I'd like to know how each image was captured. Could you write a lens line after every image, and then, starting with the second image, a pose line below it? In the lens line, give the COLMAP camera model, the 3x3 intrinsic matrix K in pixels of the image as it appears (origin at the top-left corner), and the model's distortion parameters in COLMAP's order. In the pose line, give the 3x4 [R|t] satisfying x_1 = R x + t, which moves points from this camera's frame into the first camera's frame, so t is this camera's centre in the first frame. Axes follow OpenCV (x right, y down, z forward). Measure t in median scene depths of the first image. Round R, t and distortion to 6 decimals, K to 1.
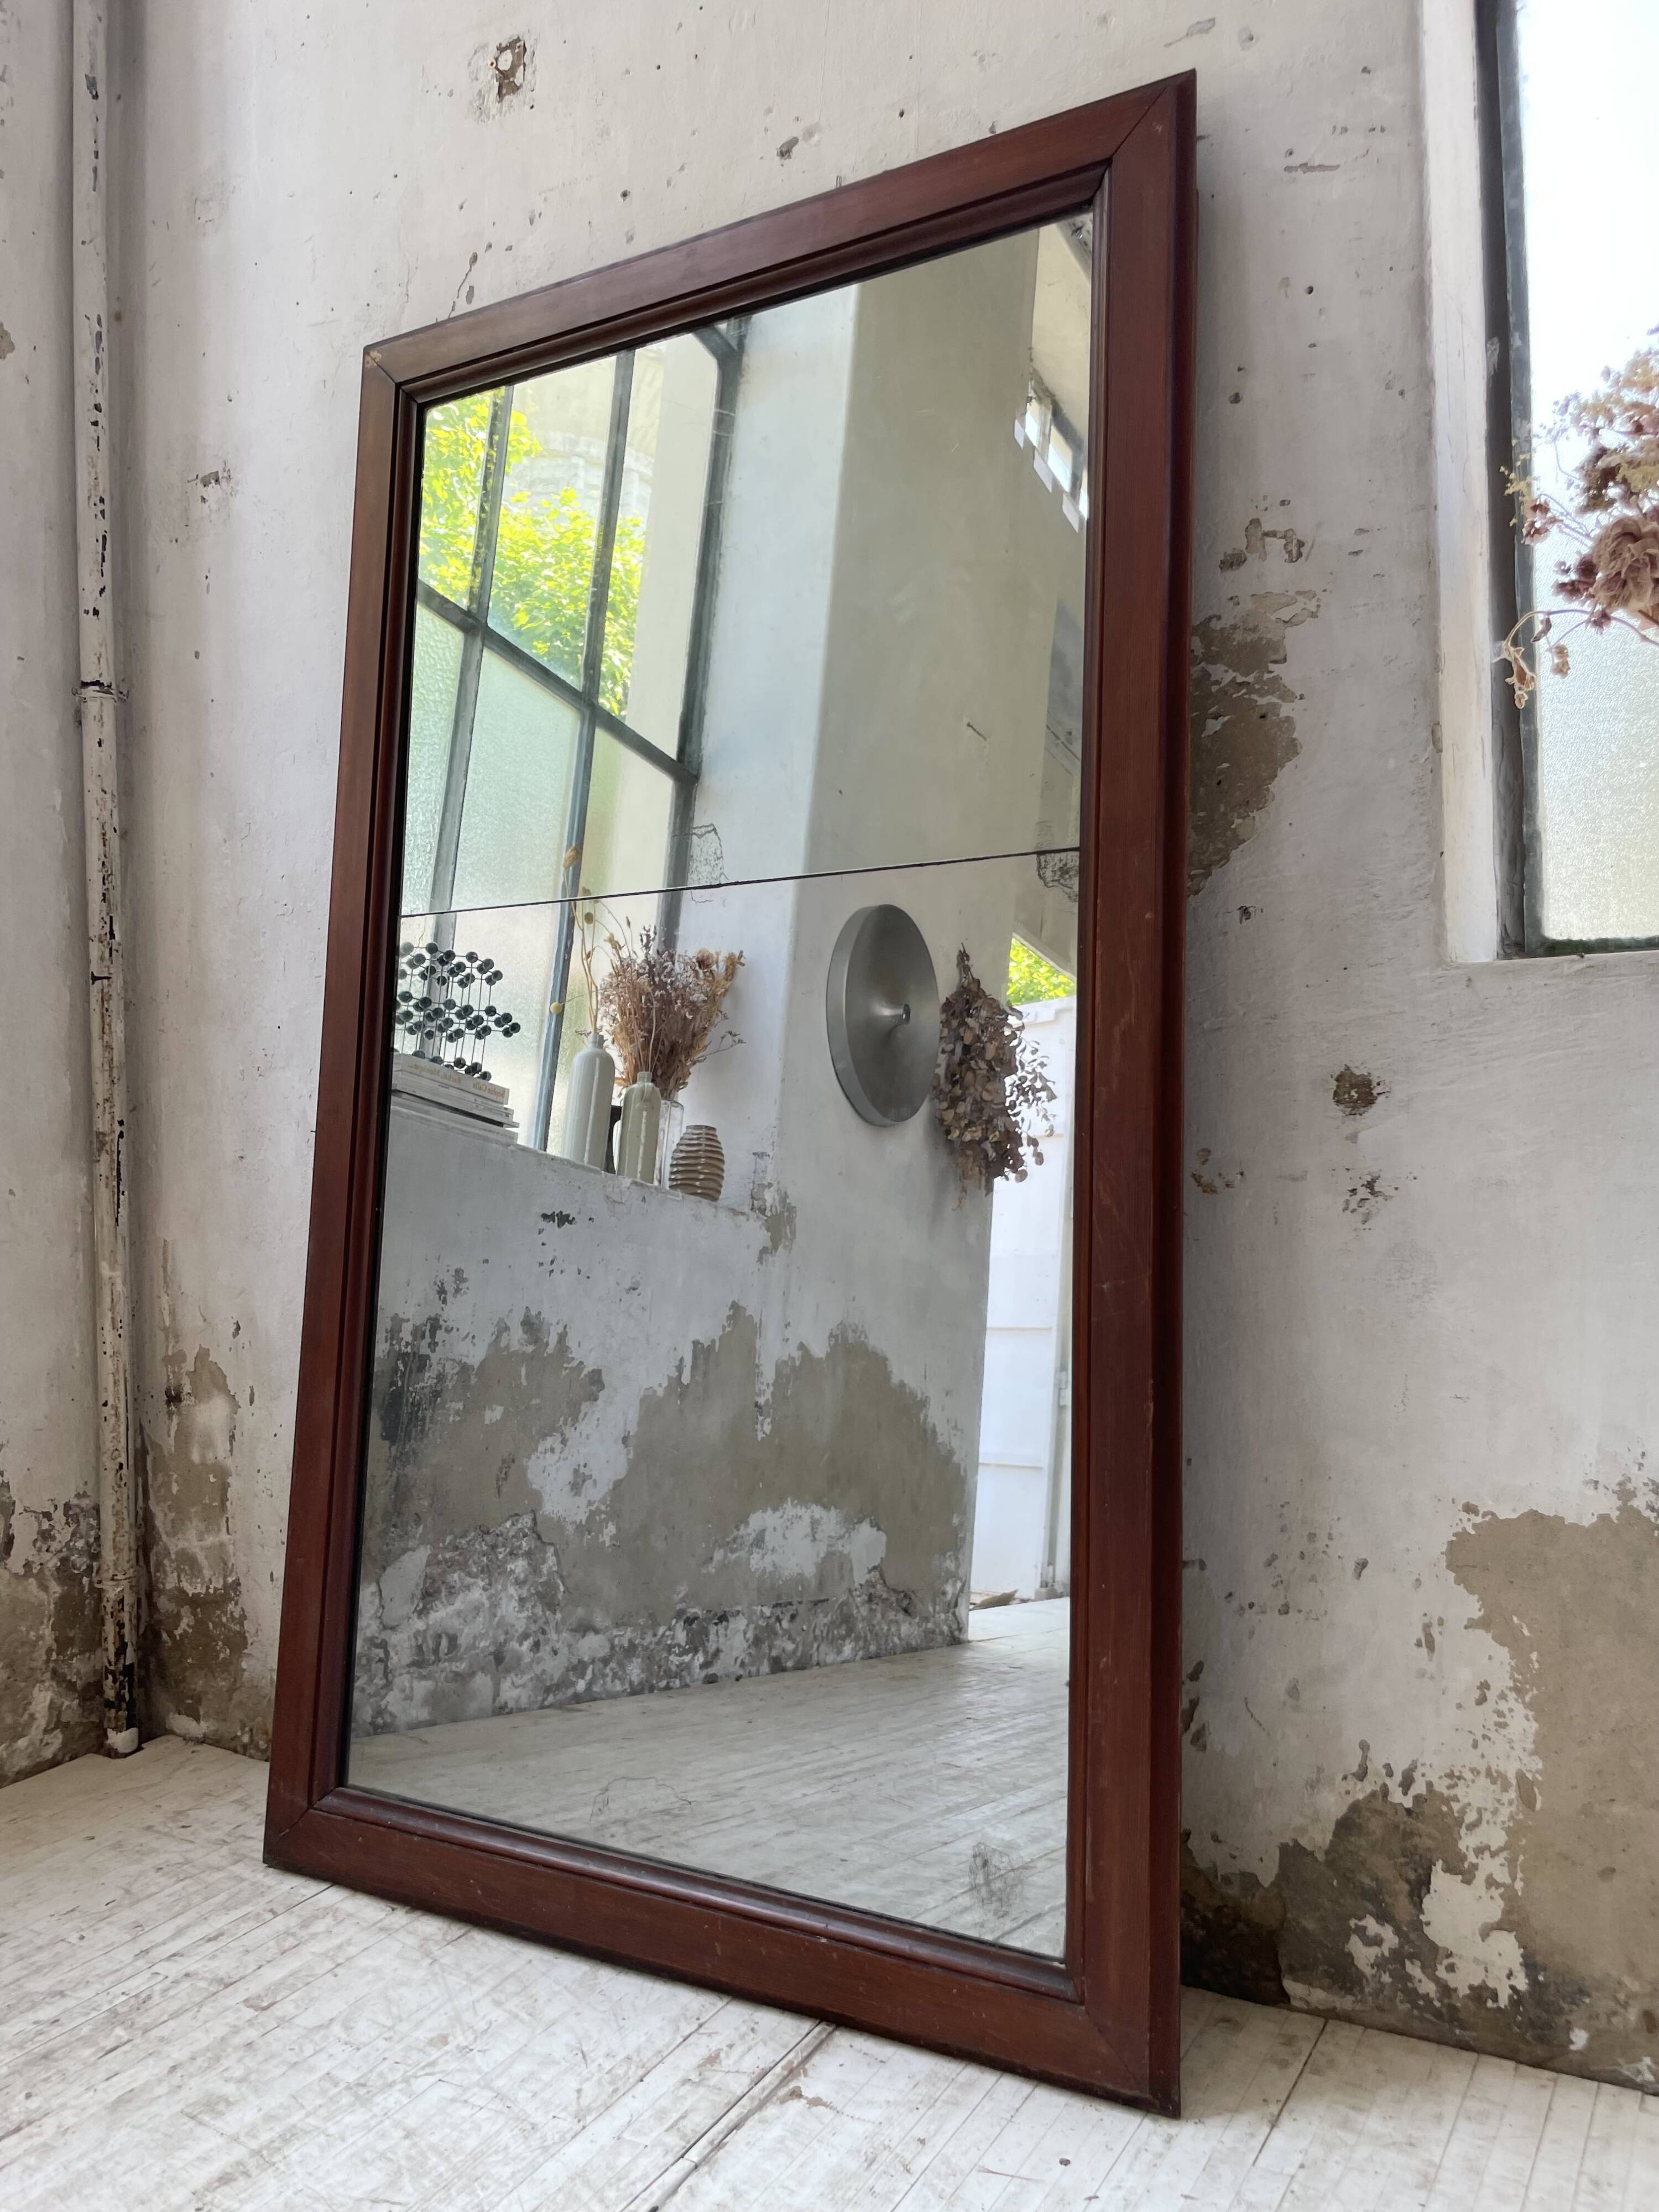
lens RADIAL K [[1685.4, 0, 808.8], [0, 1685.4, 1110.2], [0, 0, 1]] dist [0.077293, -0.108823]
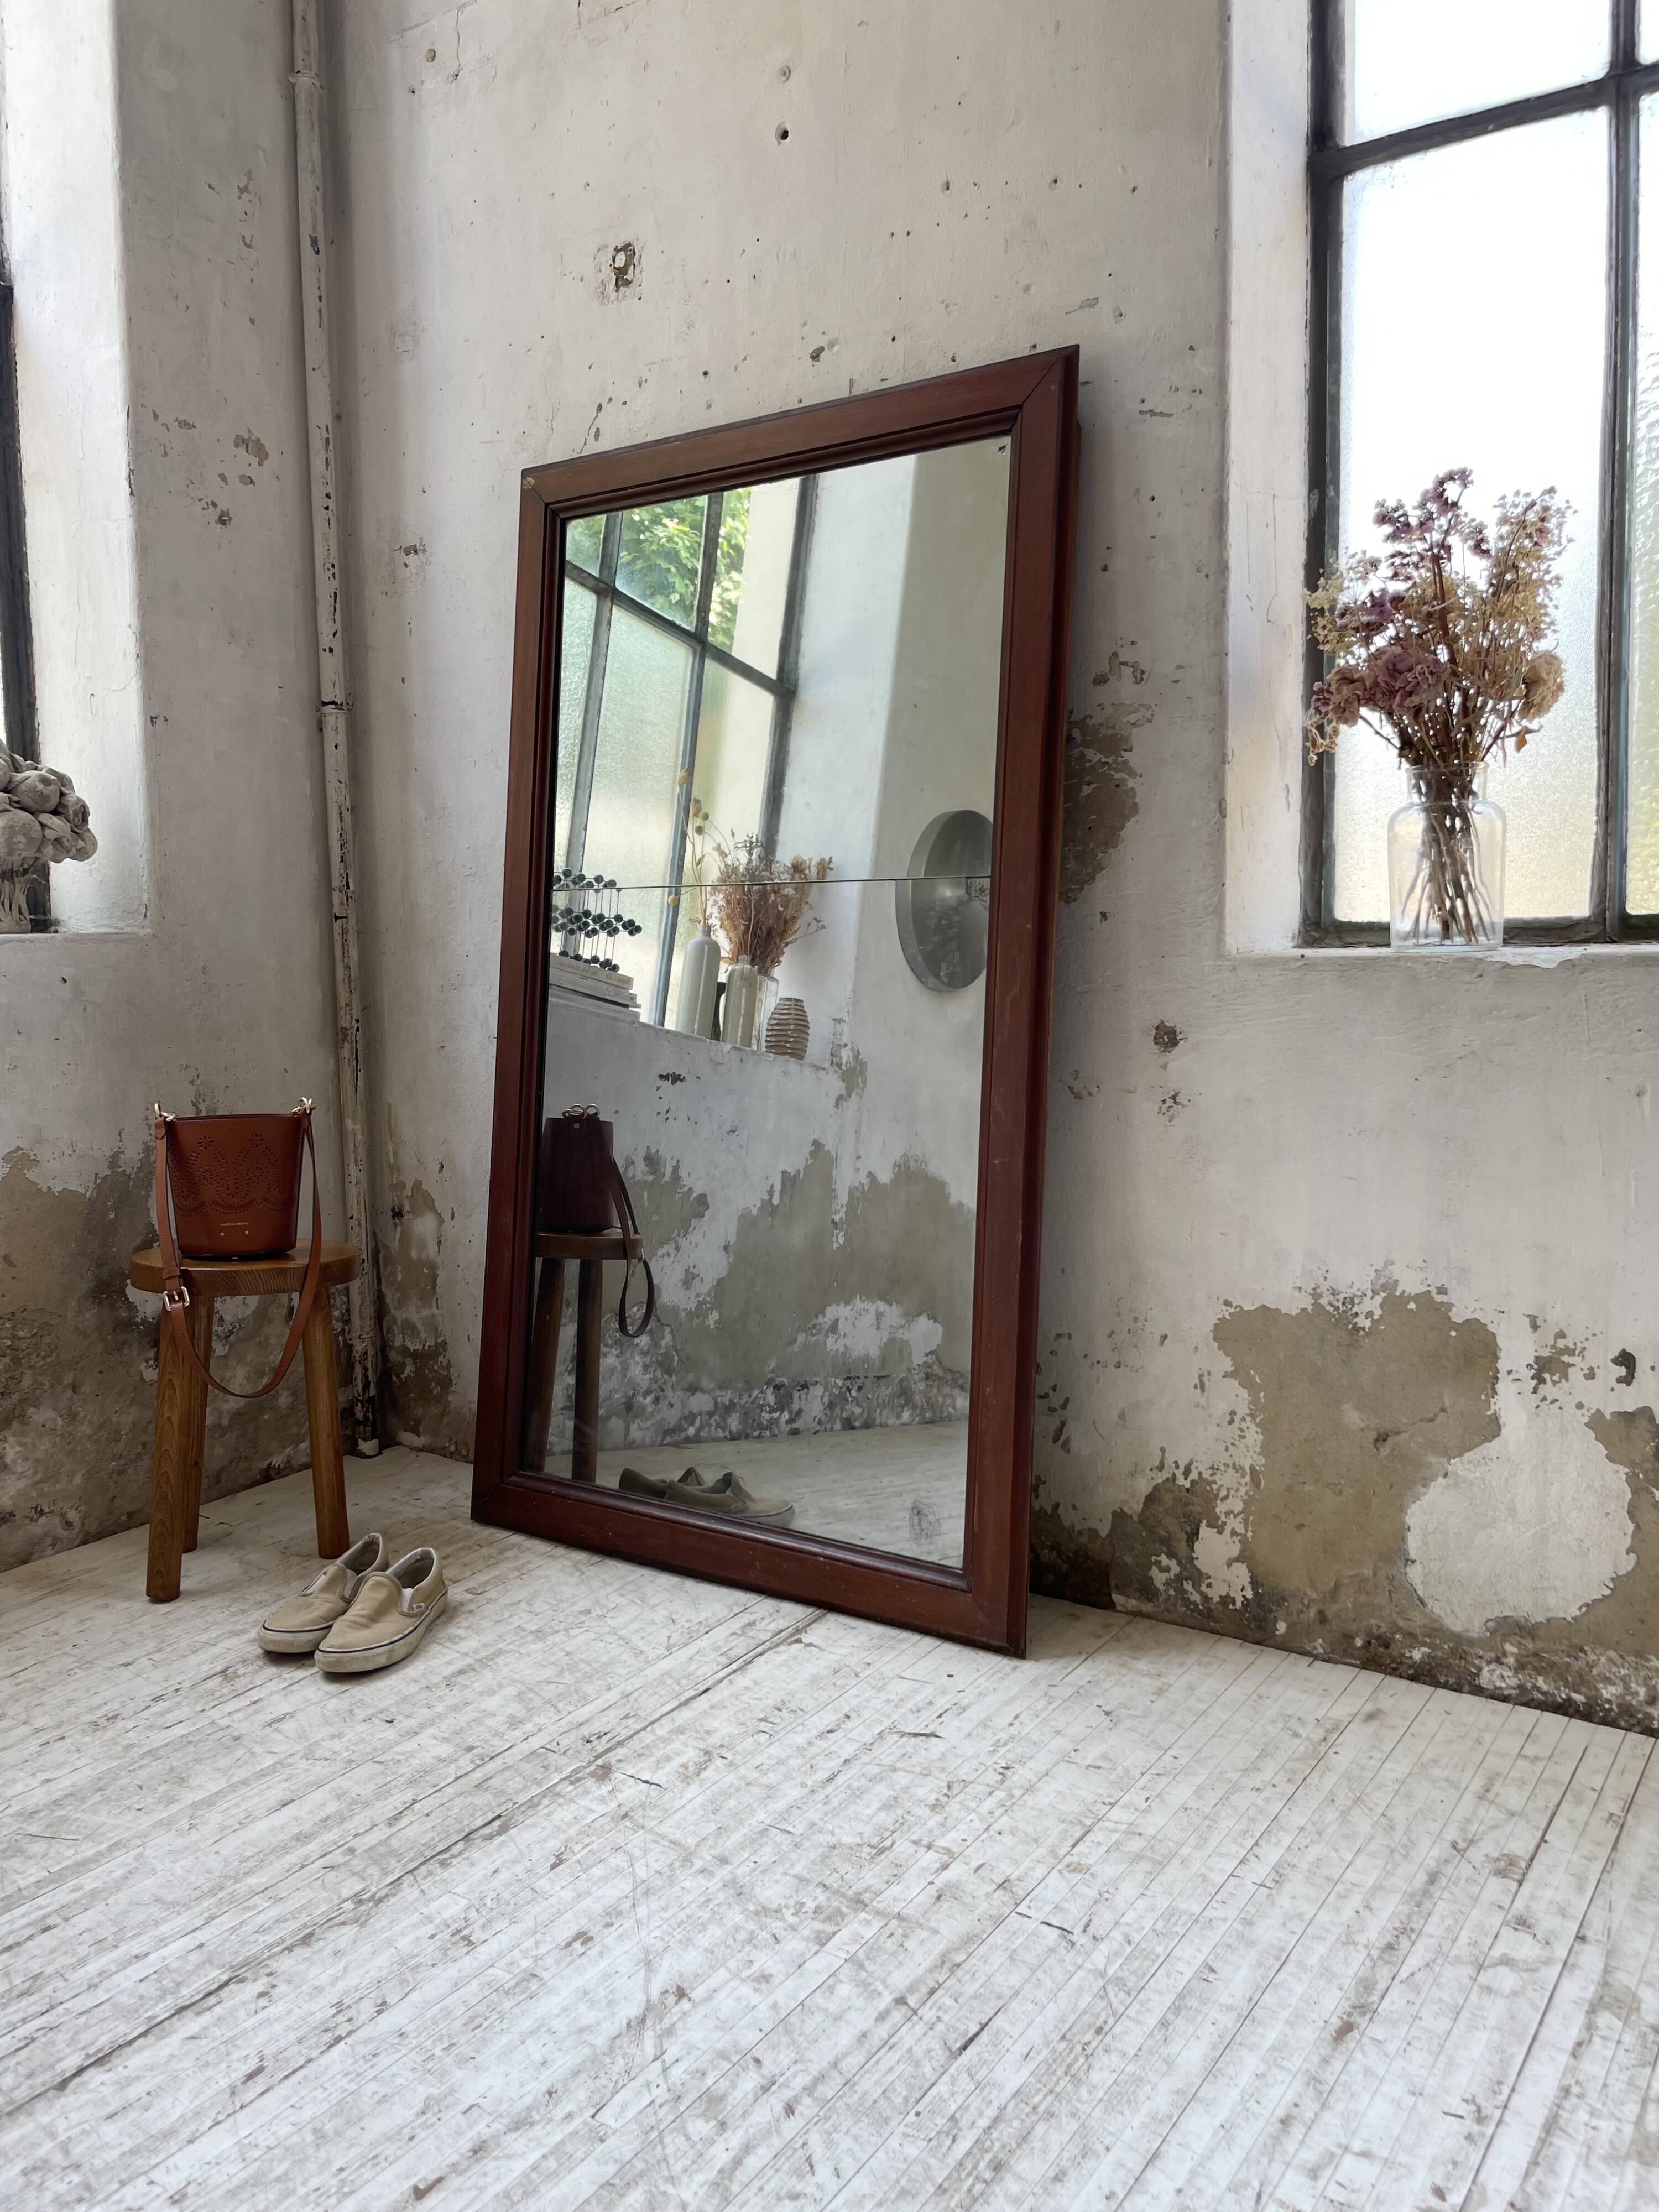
lens RADIAL K [[1685.4, 0, 835.0], [0, 1685.4, 1078.2], [0, 0, 1]] dist [0.077293, -0.108823]
pose [[0.997806, 0.011167, -0.065264, 0.112580], [-0.005012, 0.995585, 0.093726, -0.107569], [0.066023, -0.093193, 0.993457, -0.509008]]
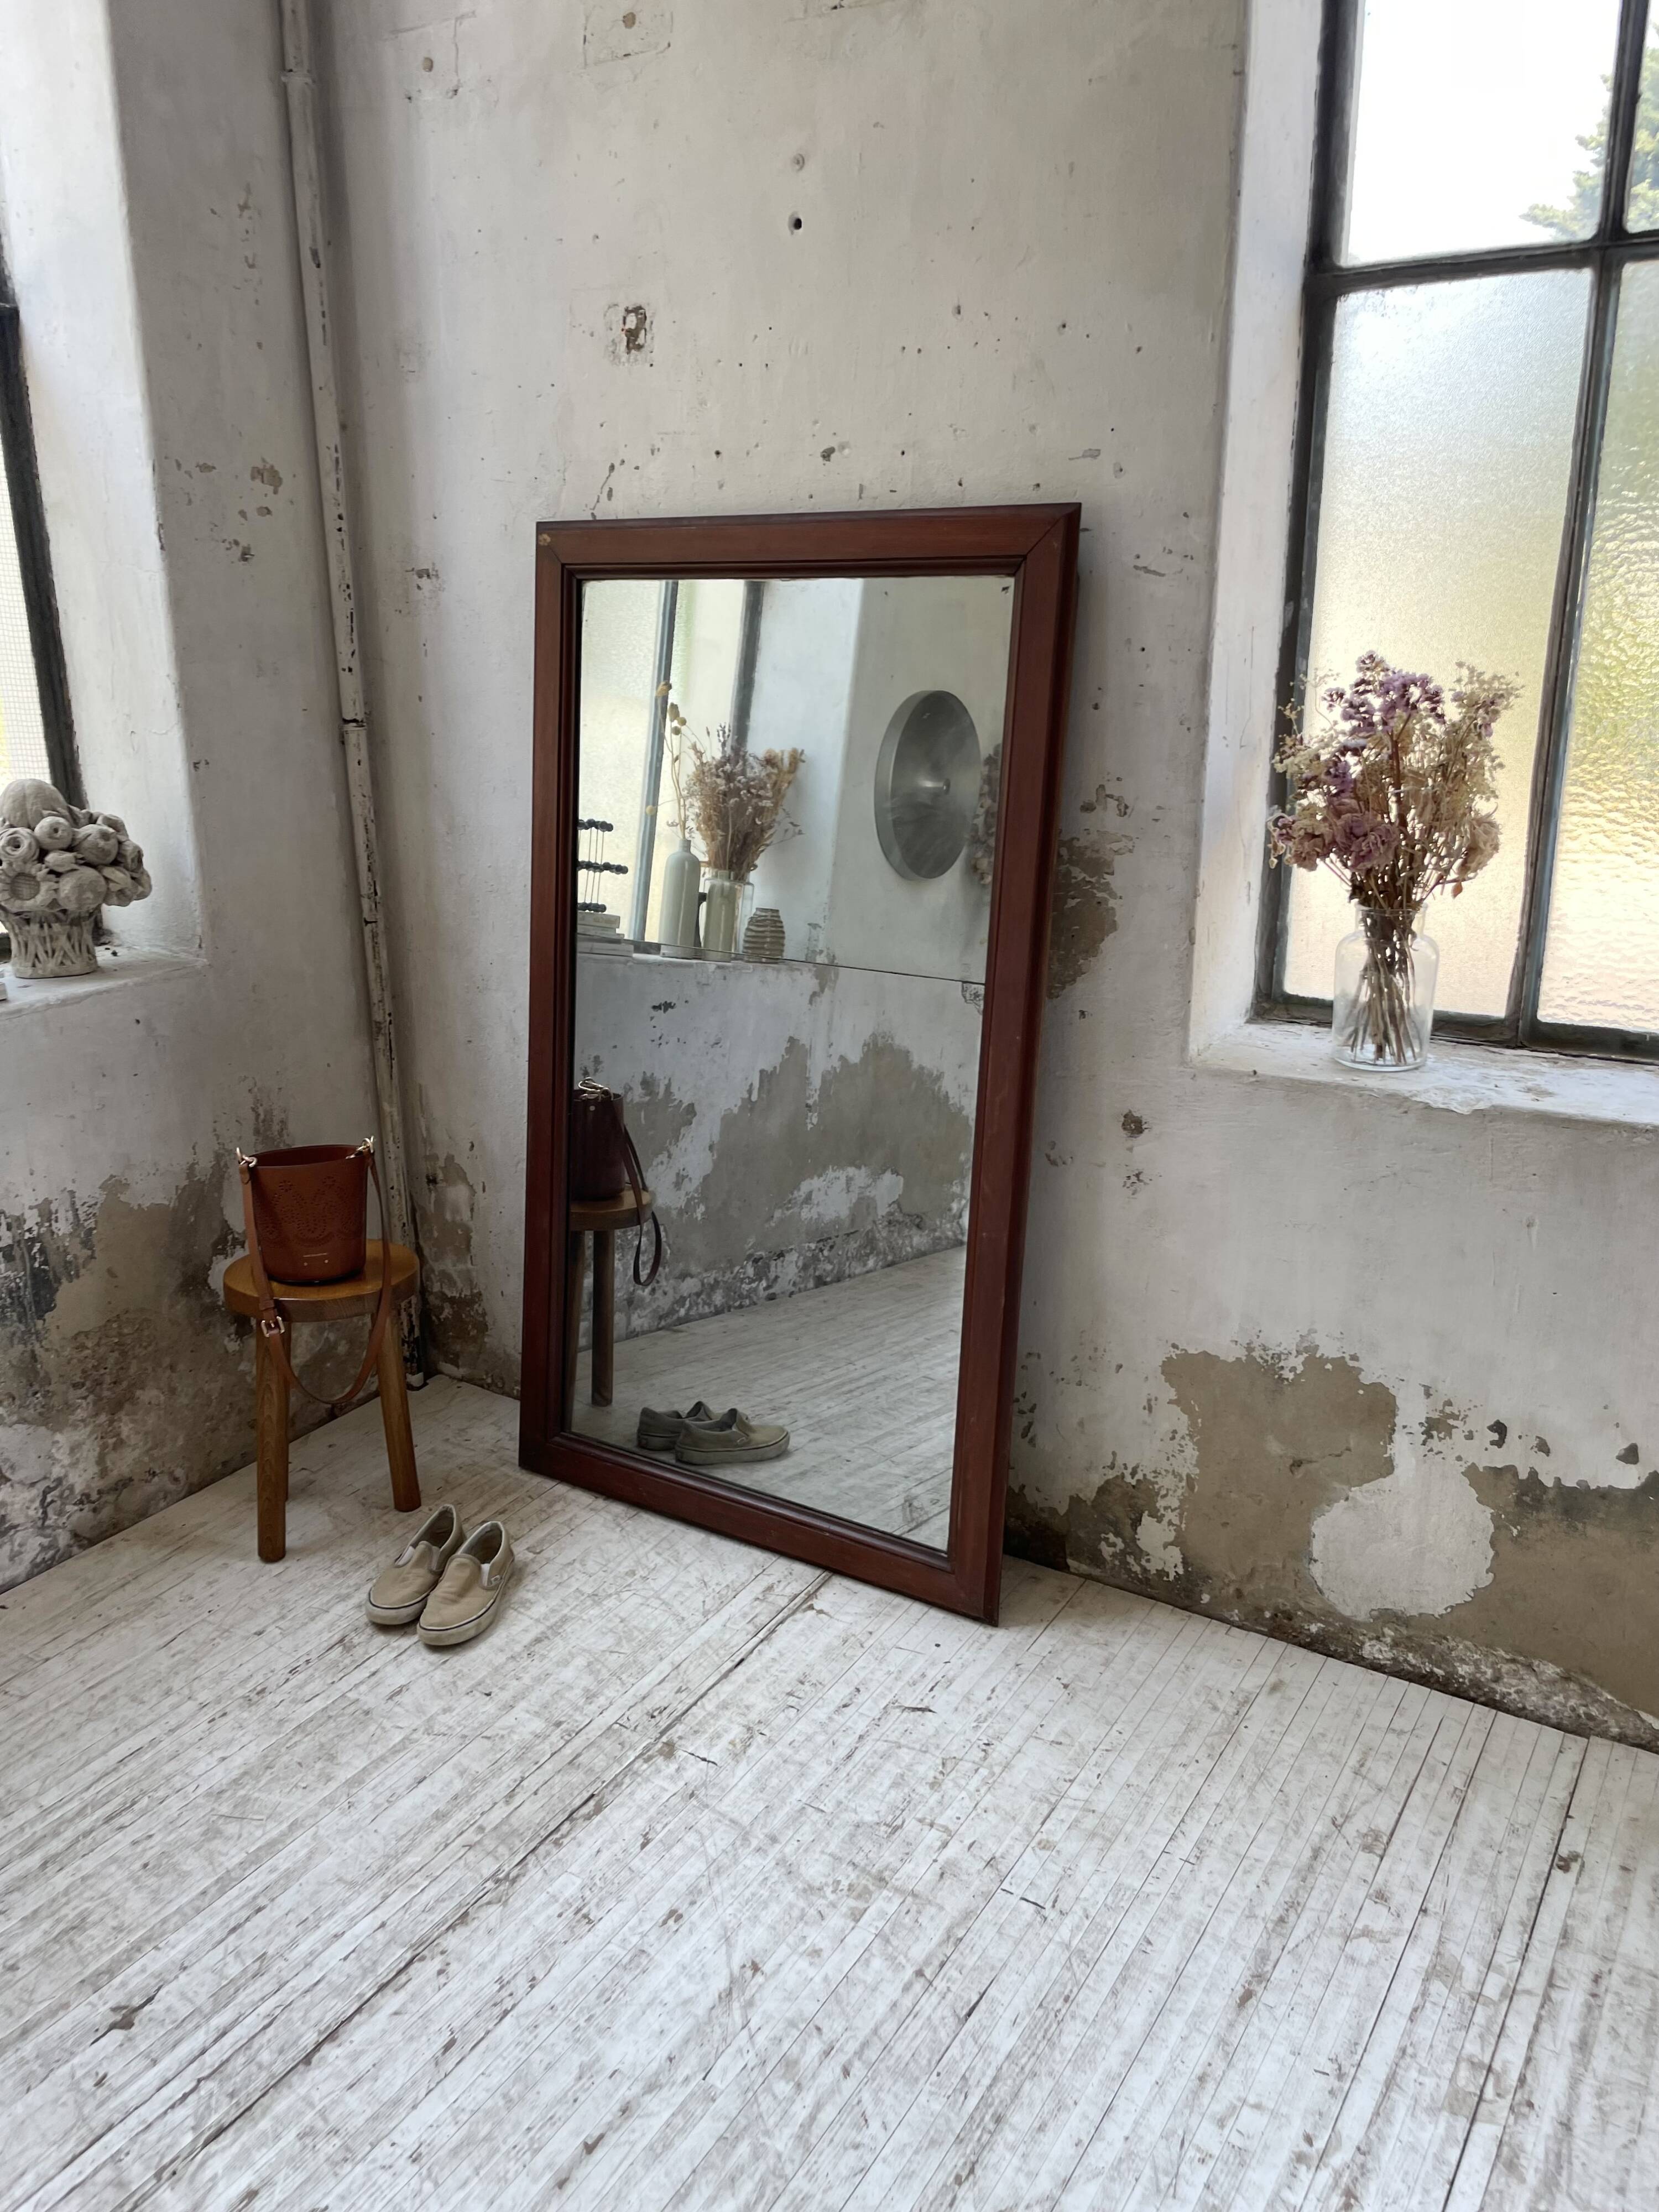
lens RADIAL K [[1684.0, 0, 808.5], [0, 1684.0, 1108.3], [0, 0, 1]] dist [0.079082, -0.112372]
pose [[0.999168, 0.023274, -0.033505, 0.037253], [-0.012289, 0.954862, 0.296796, -0.507677], [0.038900, -0.296137, 0.954353, -0.643862]]
